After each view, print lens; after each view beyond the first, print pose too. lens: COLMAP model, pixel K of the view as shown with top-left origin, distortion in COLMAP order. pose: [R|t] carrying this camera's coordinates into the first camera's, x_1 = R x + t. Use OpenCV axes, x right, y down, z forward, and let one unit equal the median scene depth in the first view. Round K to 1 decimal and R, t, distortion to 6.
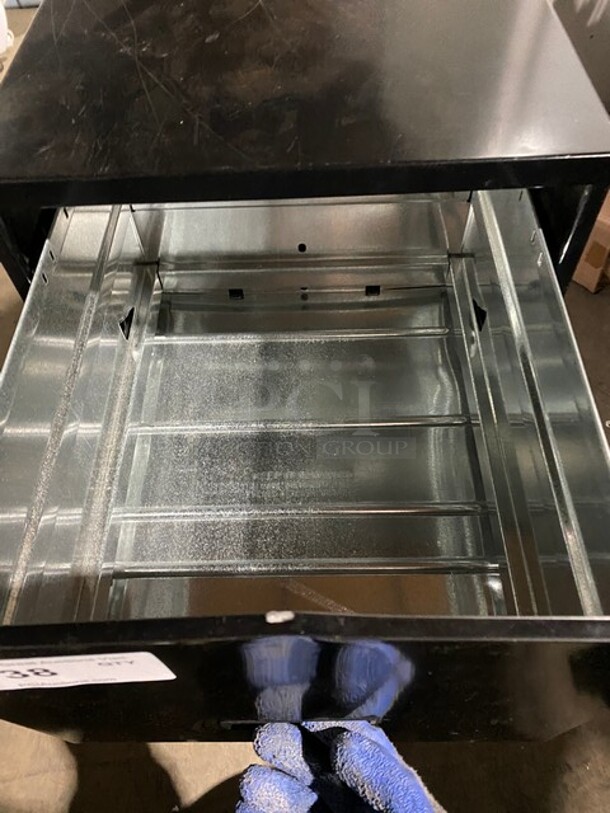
lens RADIAL K [[608.2, 0, 300.6], [0, 608.2, 405.6], [0, 0, 1]] dist [0.004762, -0.010293]
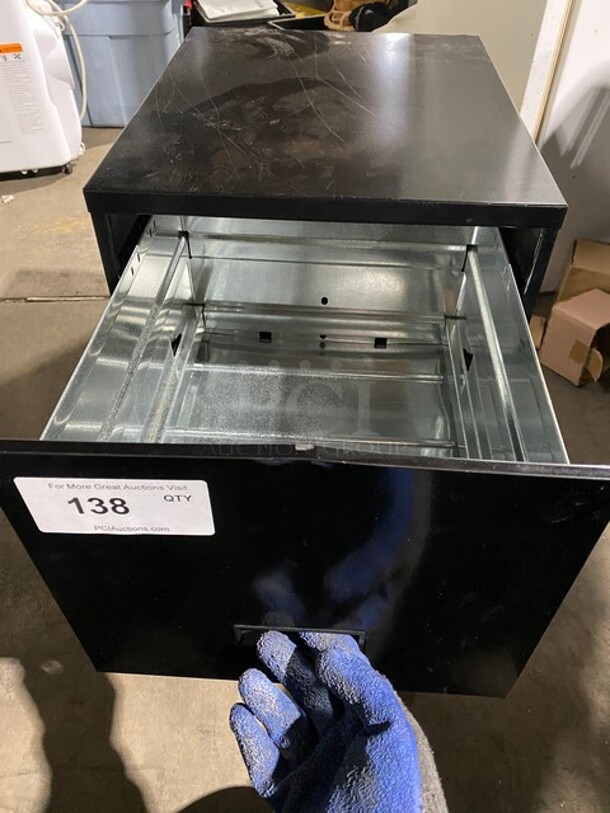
lens RADIAL K [[608.2, 0, 306.4], [0, 608.2, 411.2], [0, 0, 1]] dist [0.004762, -0.010293]
pose [[0.996809, 0.079679, -0.004861, -0.009840], [-0.079179, 0.979135, -0.187153, 0.181448], [-0.010153, 0.186941, 0.982319, -0.143099]]
